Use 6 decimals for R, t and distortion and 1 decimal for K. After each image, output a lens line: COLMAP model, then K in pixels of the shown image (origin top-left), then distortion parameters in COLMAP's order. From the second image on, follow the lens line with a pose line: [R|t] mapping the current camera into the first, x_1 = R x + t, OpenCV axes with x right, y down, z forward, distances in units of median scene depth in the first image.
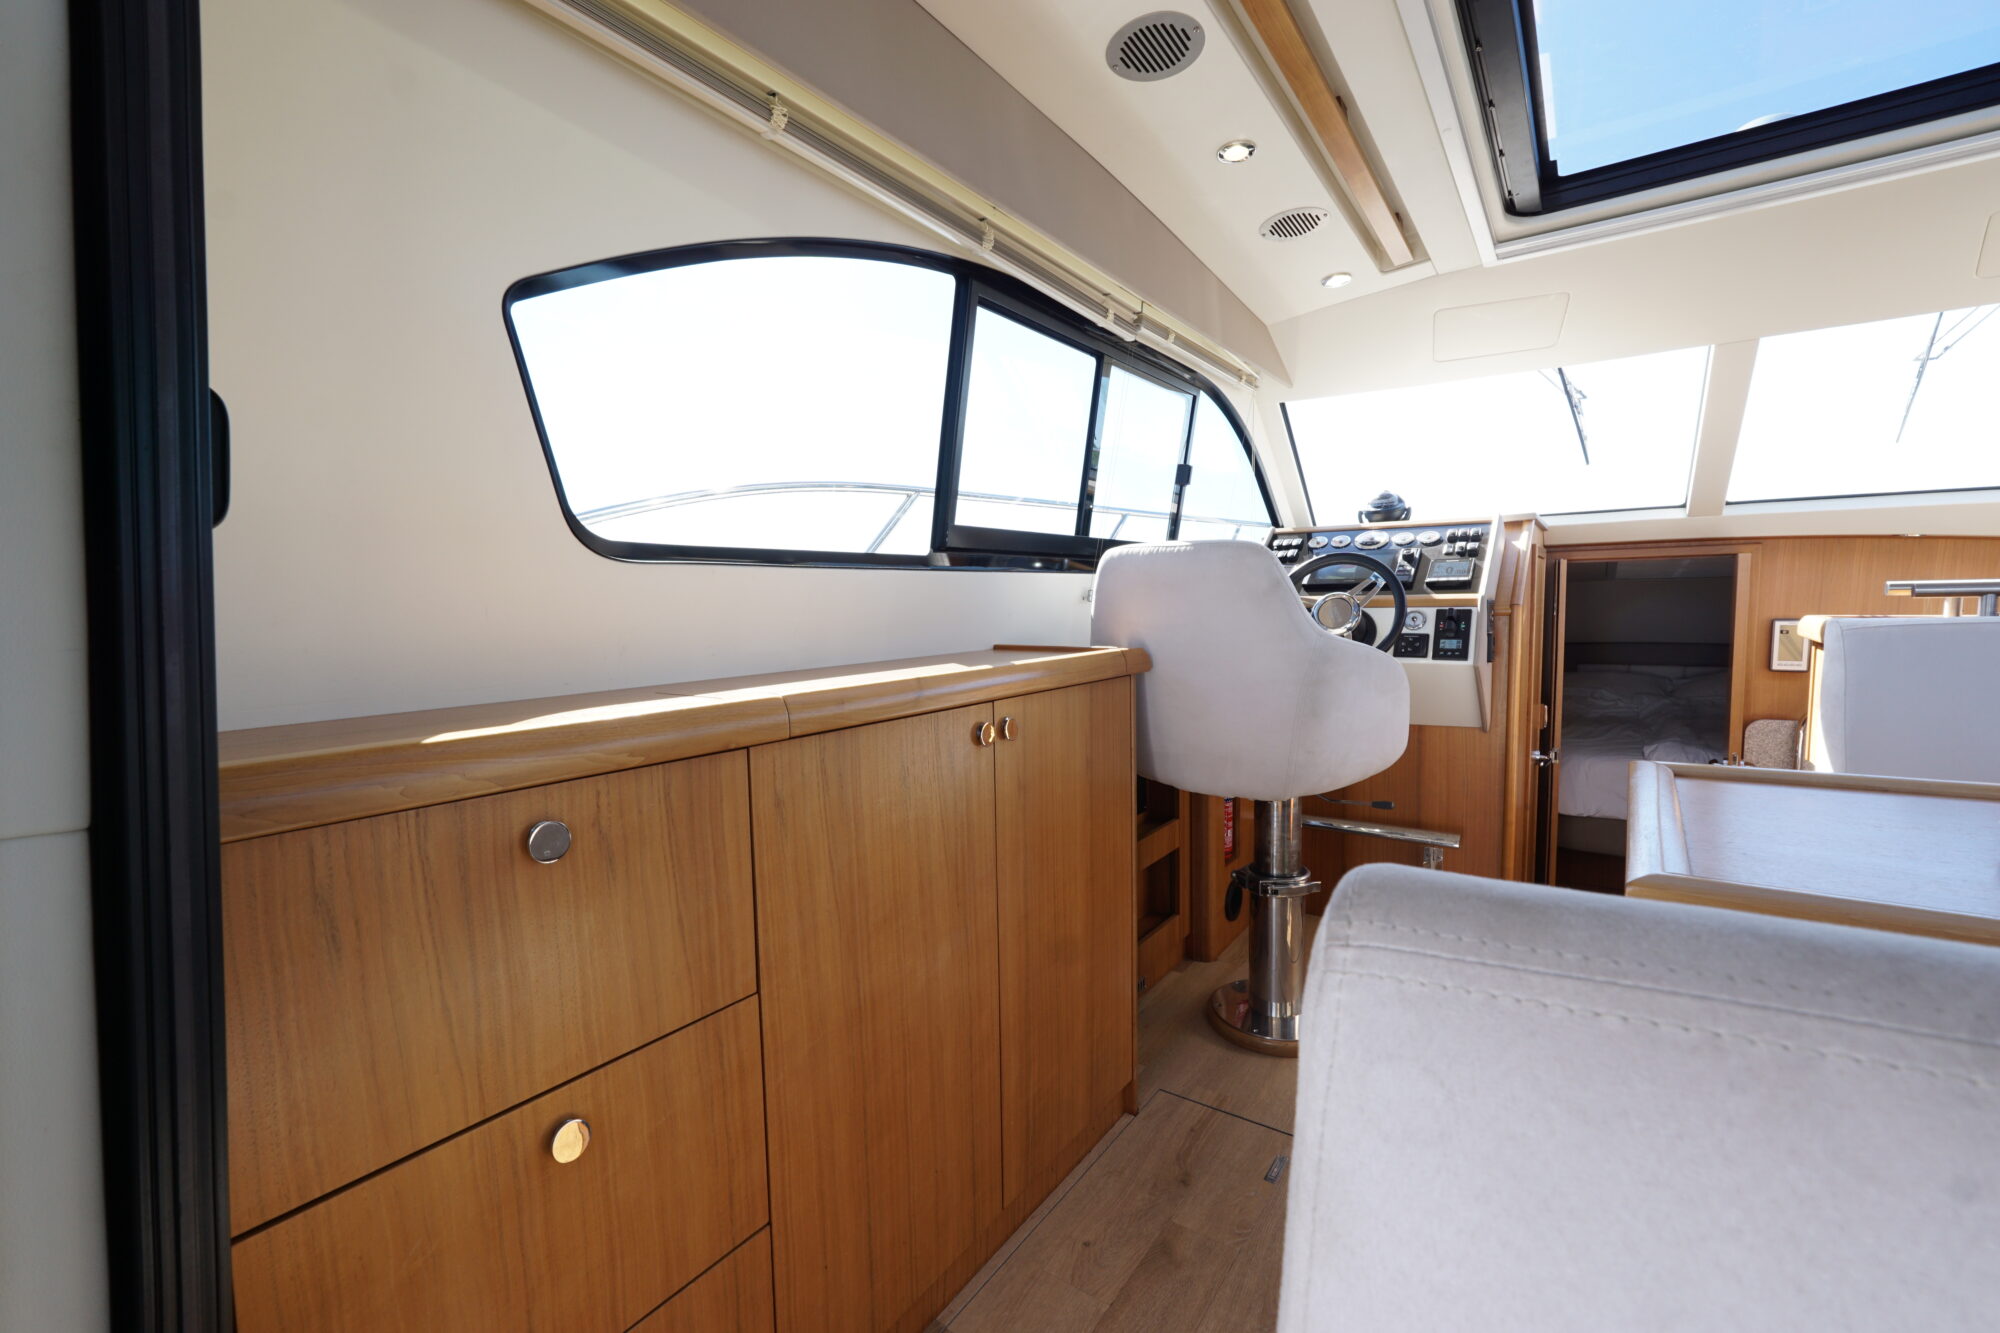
lens RADIAL K [[839.9, 0, 996.4], [0, 839.9, 667.6], [0, 0, 1]] dist [-0.018398, 0.007519]
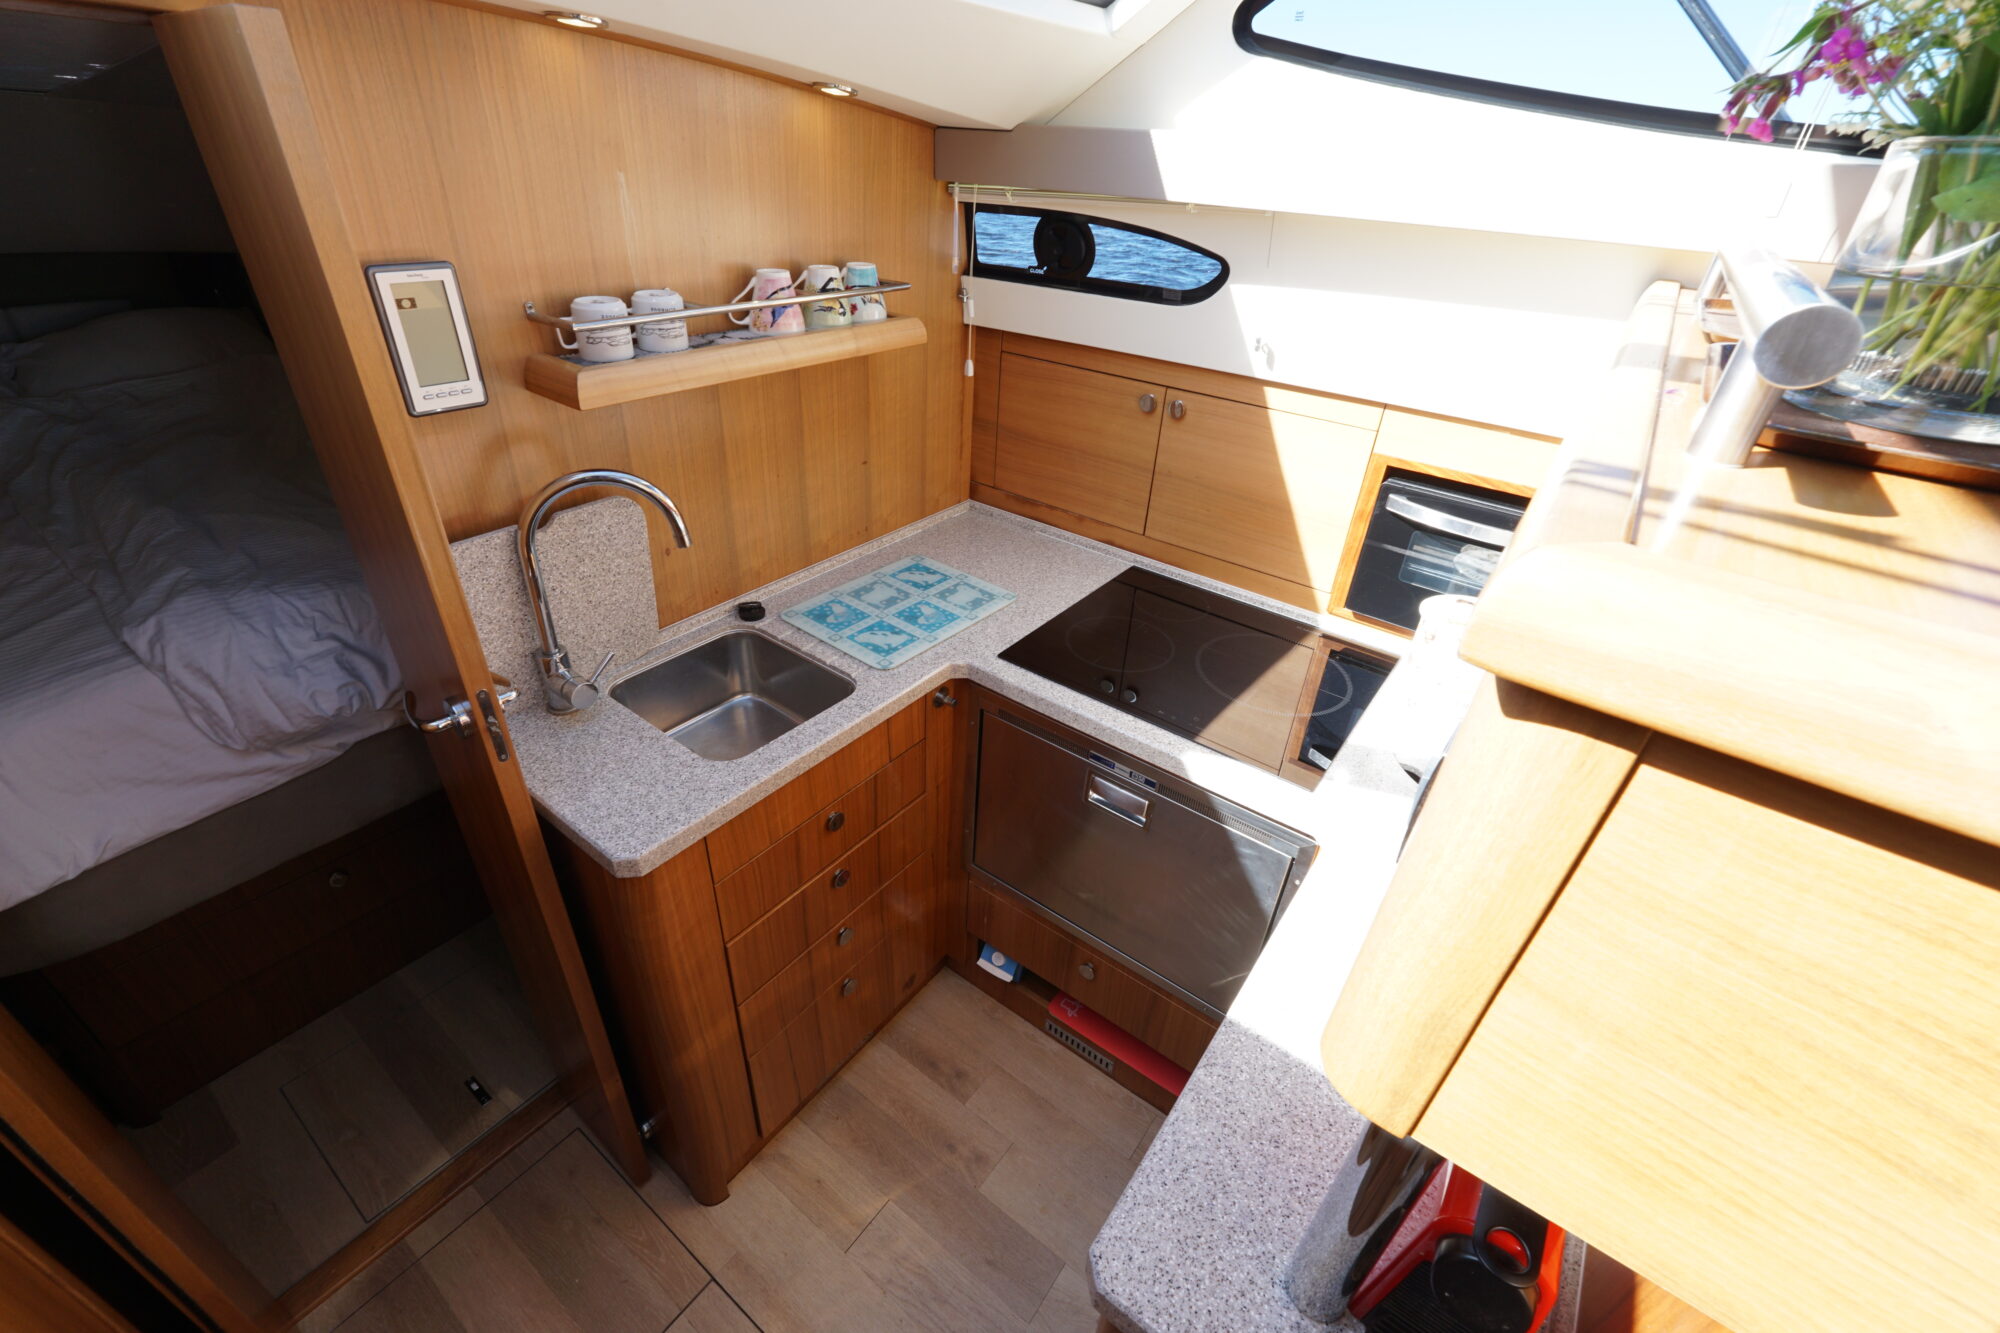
lens RADIAL K [[839.9, 0, 996.4], [0, 839.9, 667.6], [0, 0, 1]] dist [-0.018398, 0.007519]
pose [[0.013166, -0.510579, 0.859730, 0.661316], [0.030846, 0.859603, 0.510031, -0.098103], [-0.999437, 0.019804, 0.027067, 0.869672]]
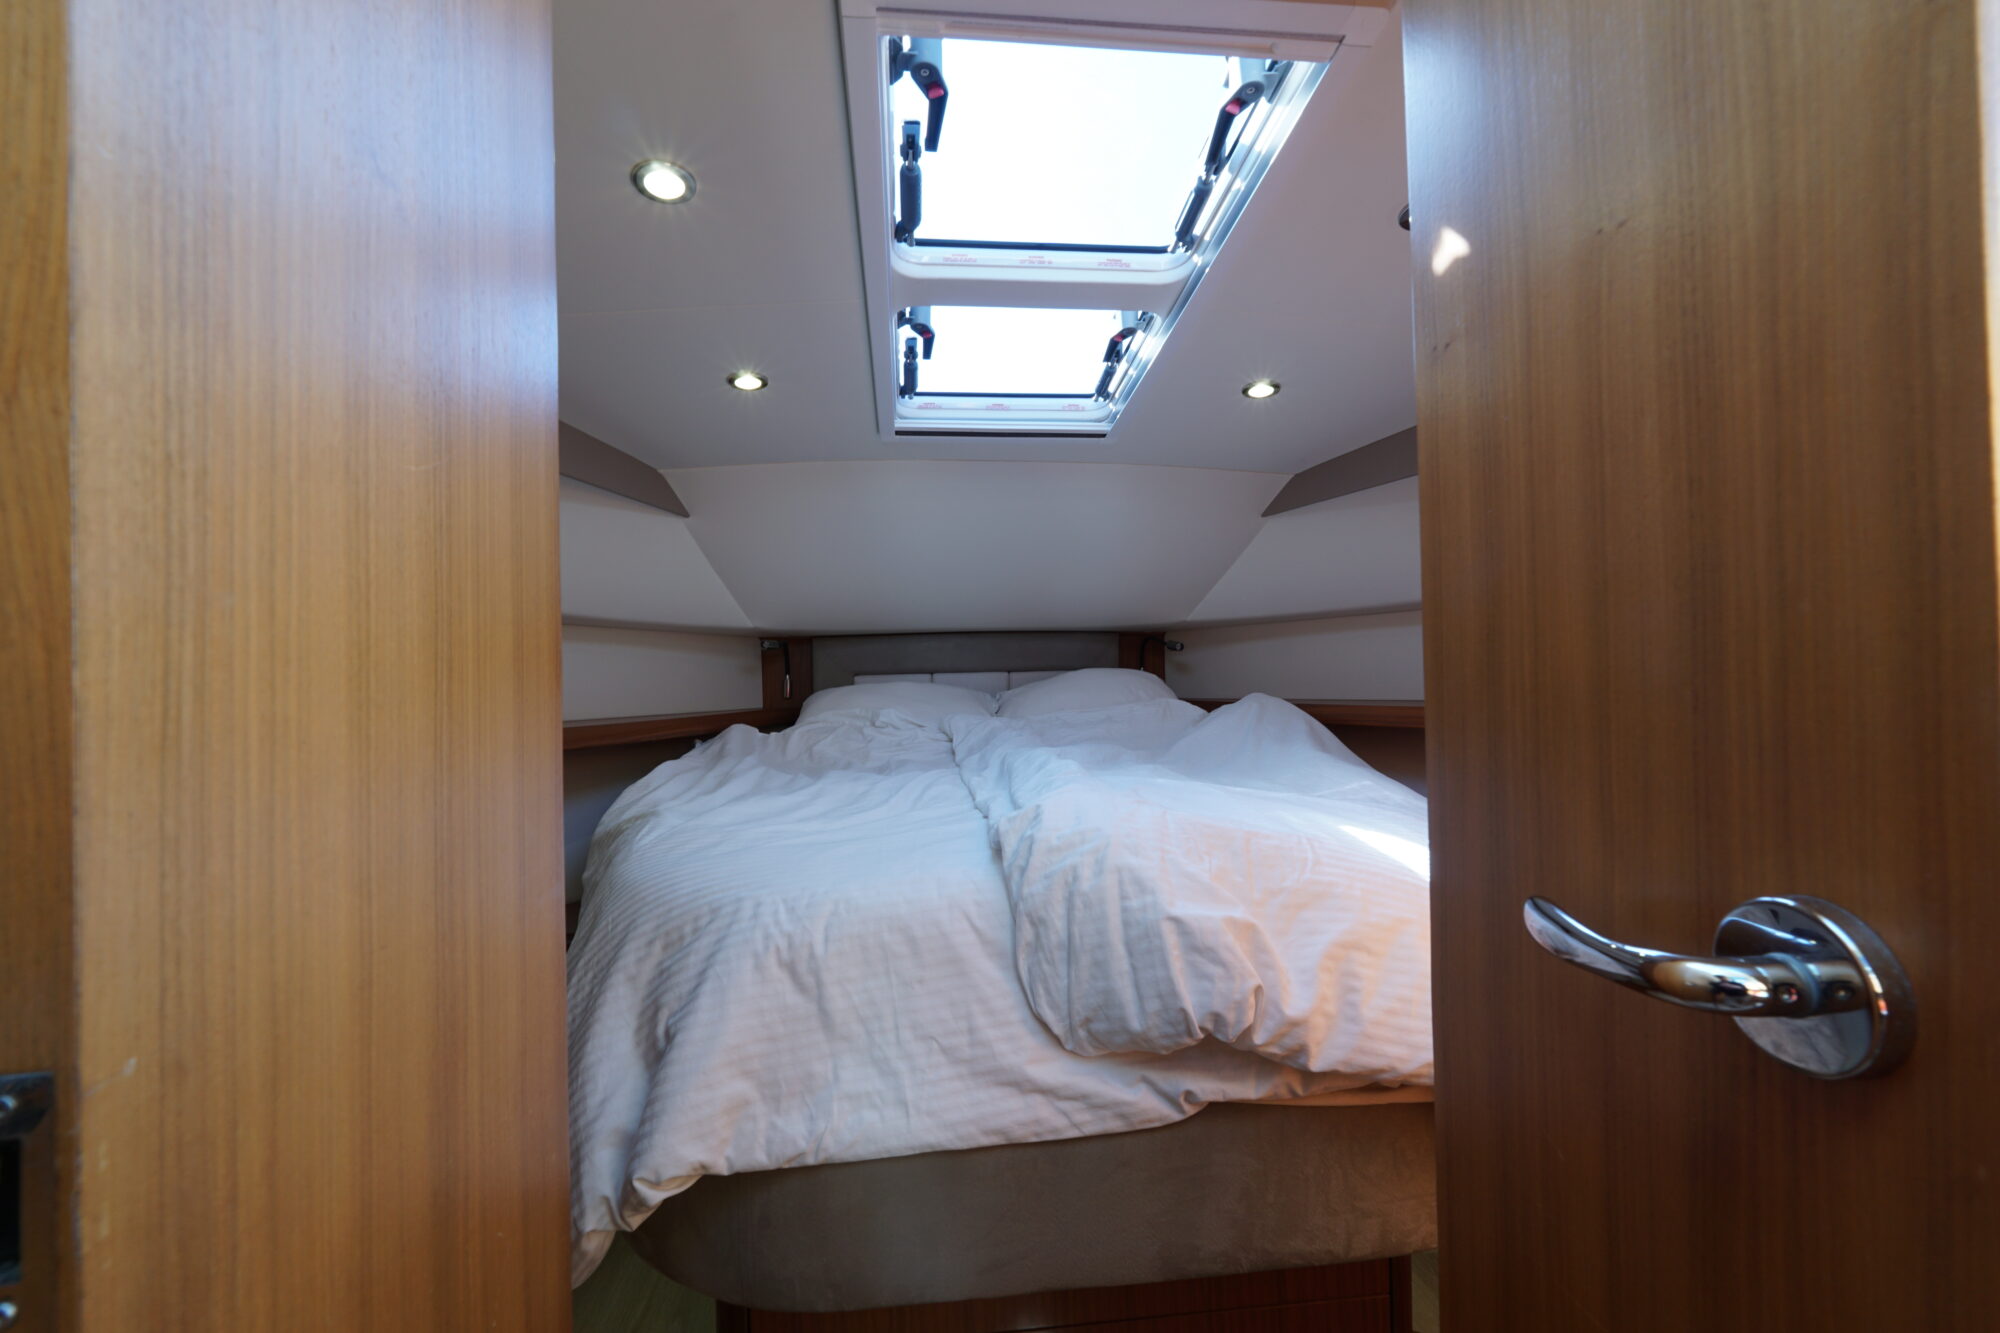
lens RADIAL K [[839.9, 0, 996.4], [0, 839.9, 667.6], [0, 0, 1]] dist [-0.018398, 0.007519]
pose [[0.744629, 0.010602, 0.667395, 0.869602], [0.063934, 0.994144, -0.087126, 0.101569], [-0.664410, 0.107546, 0.739590, 1.153994]]
